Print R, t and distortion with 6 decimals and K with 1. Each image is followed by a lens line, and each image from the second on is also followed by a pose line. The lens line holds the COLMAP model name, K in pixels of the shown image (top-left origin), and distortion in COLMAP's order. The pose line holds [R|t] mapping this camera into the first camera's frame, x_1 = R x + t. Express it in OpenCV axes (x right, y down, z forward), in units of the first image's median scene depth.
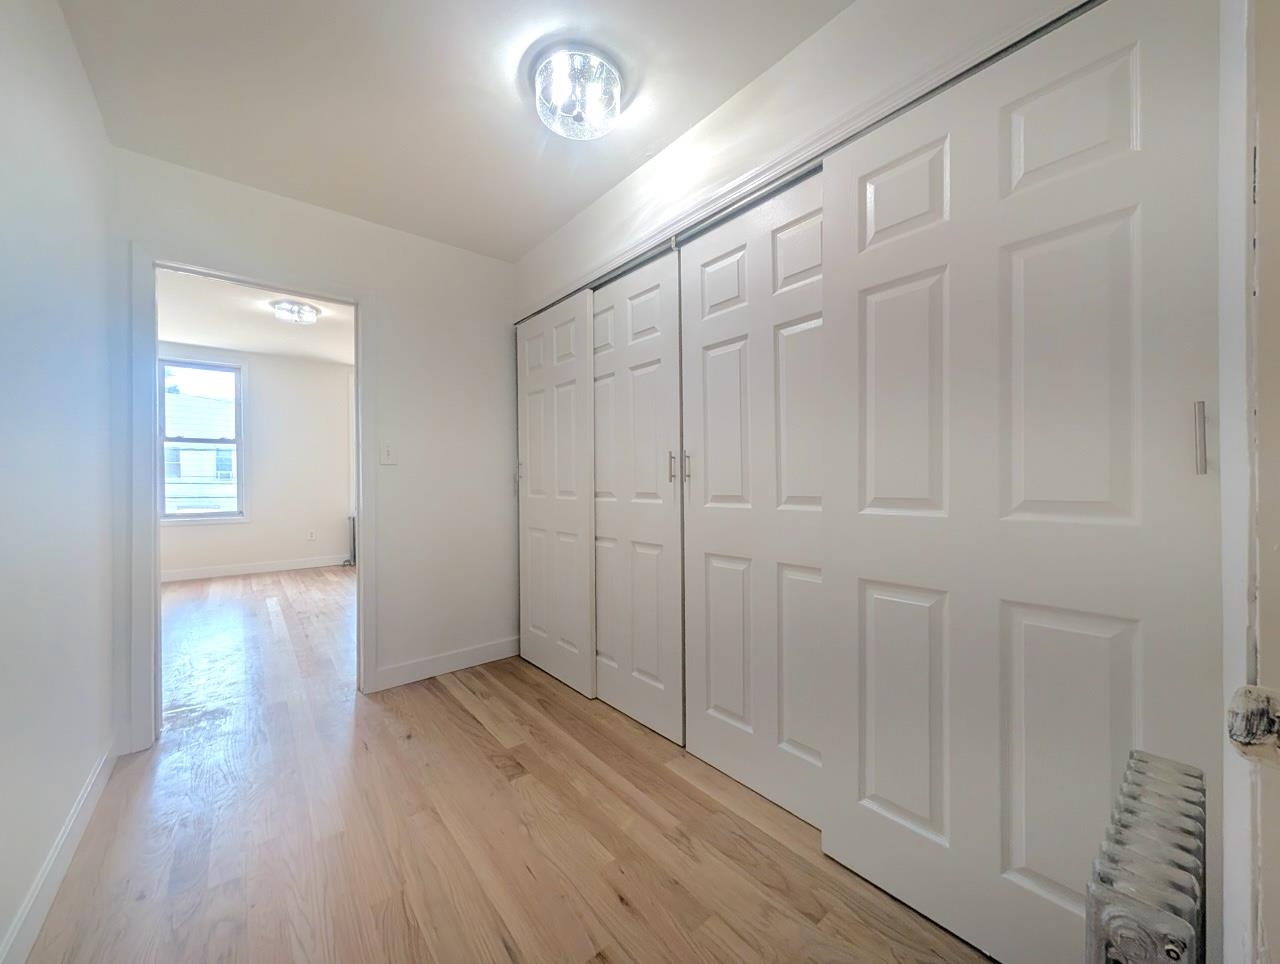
lens RADIAL K [[492.9, 0, 642.7], [0, 492.9, 482.6], [0, 0, 1]] dist [0.000769, 0.000240]
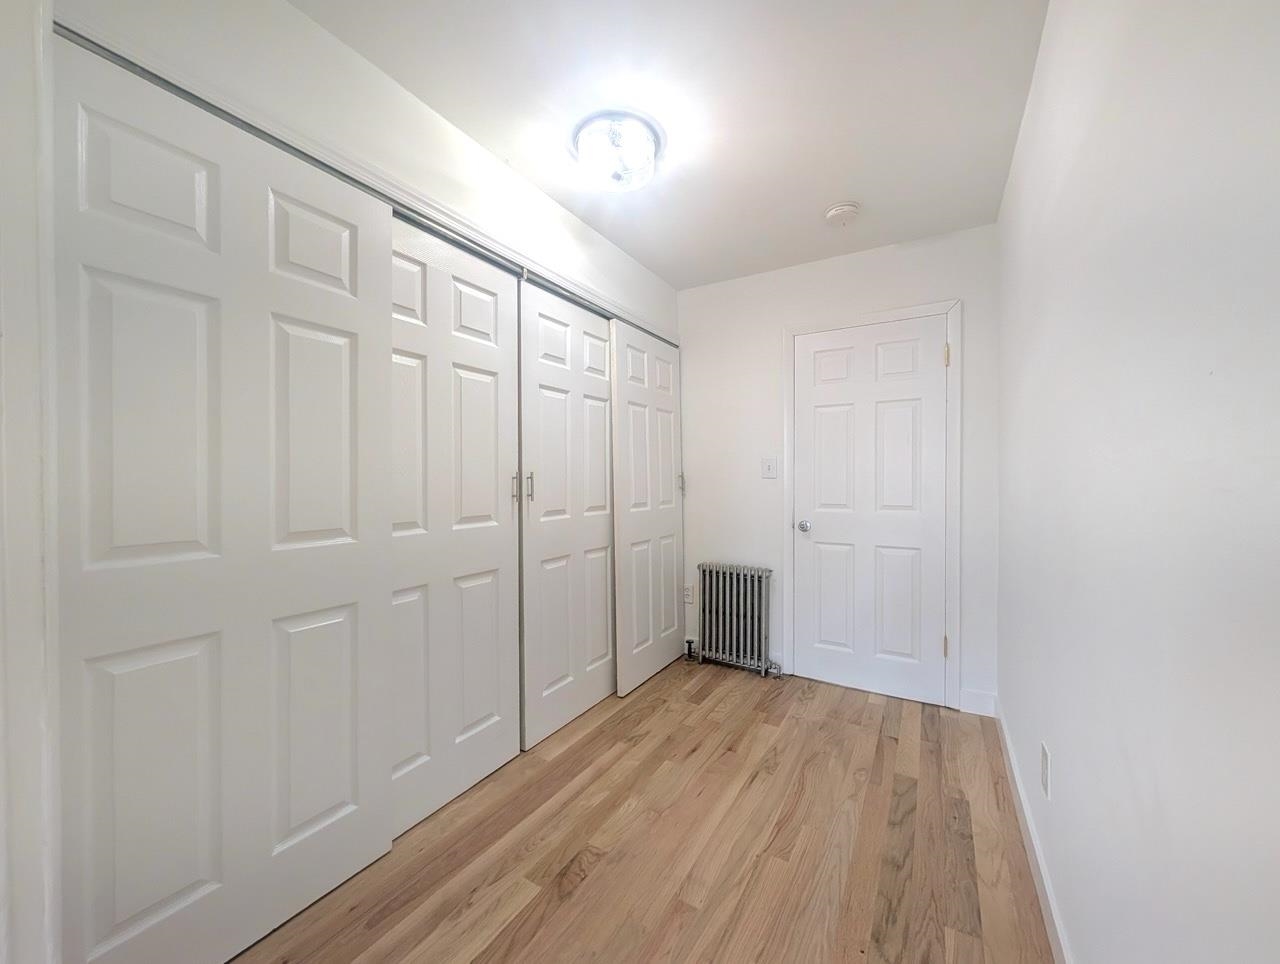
lens RADIAL K [[492.9, 0, 642.7], [0, 492.9, 482.6], [0, 0, 1]] dist [0.000769, 0.000240]
pose [[-0.341707, 0.001119, 0.939806, -1.126389], [0.008282, 0.999964, 0.001820, -0.046071], [-0.939770, 0.008406, -0.341704, 1.254606]]
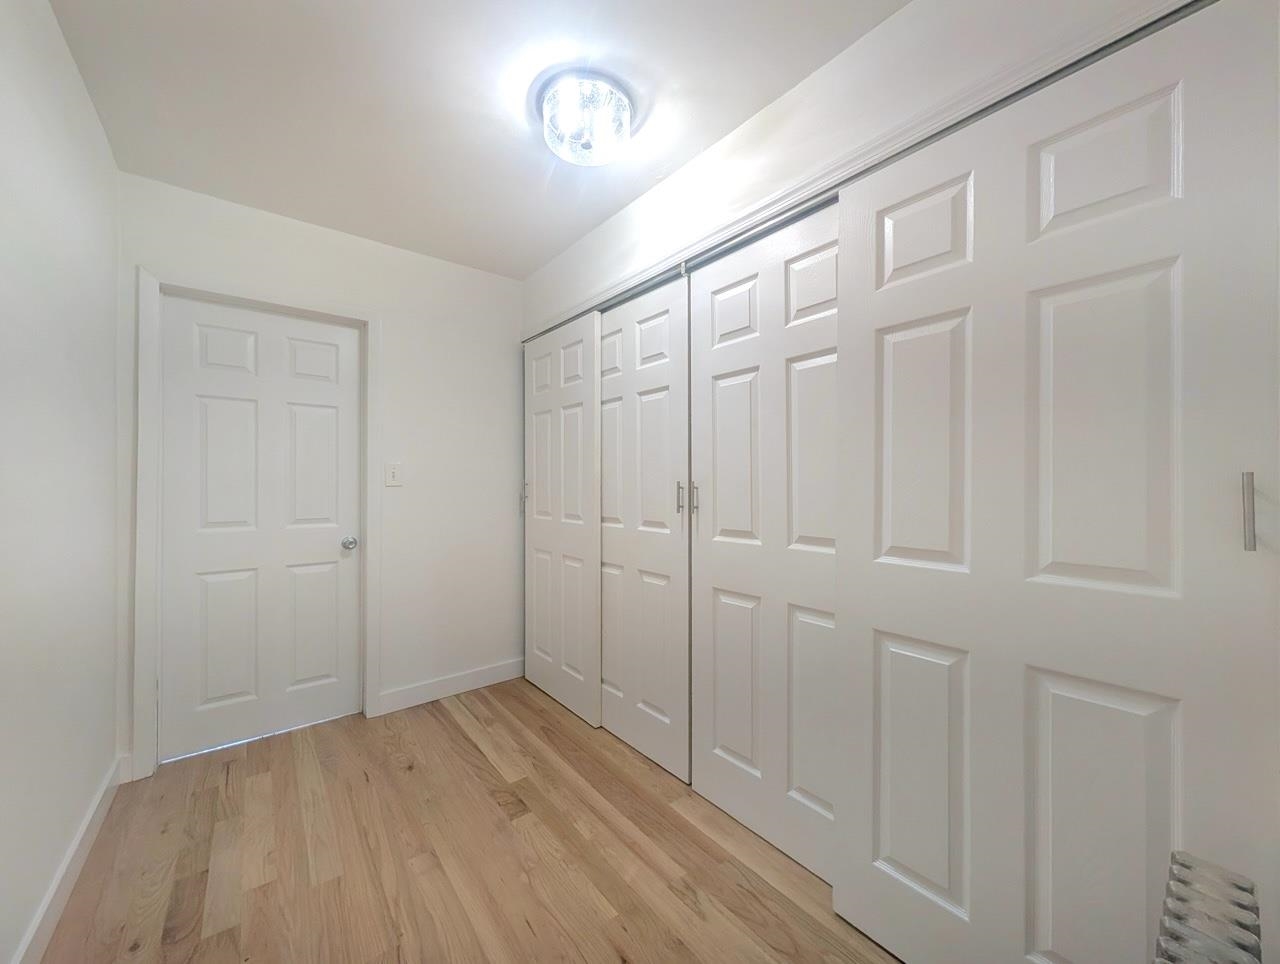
lens RADIAL K [[492.9, 0, 642.7], [0, 492.9, 482.6], [0, 0, 1]] dist [0.000769, 0.000240]
pose [[0.999832, 0.008001, -0.016487, 0.001662], [-0.008044, 0.999964, -0.002519, -0.065631], [0.016467, 0.002651, 0.999861, 0.025244]]
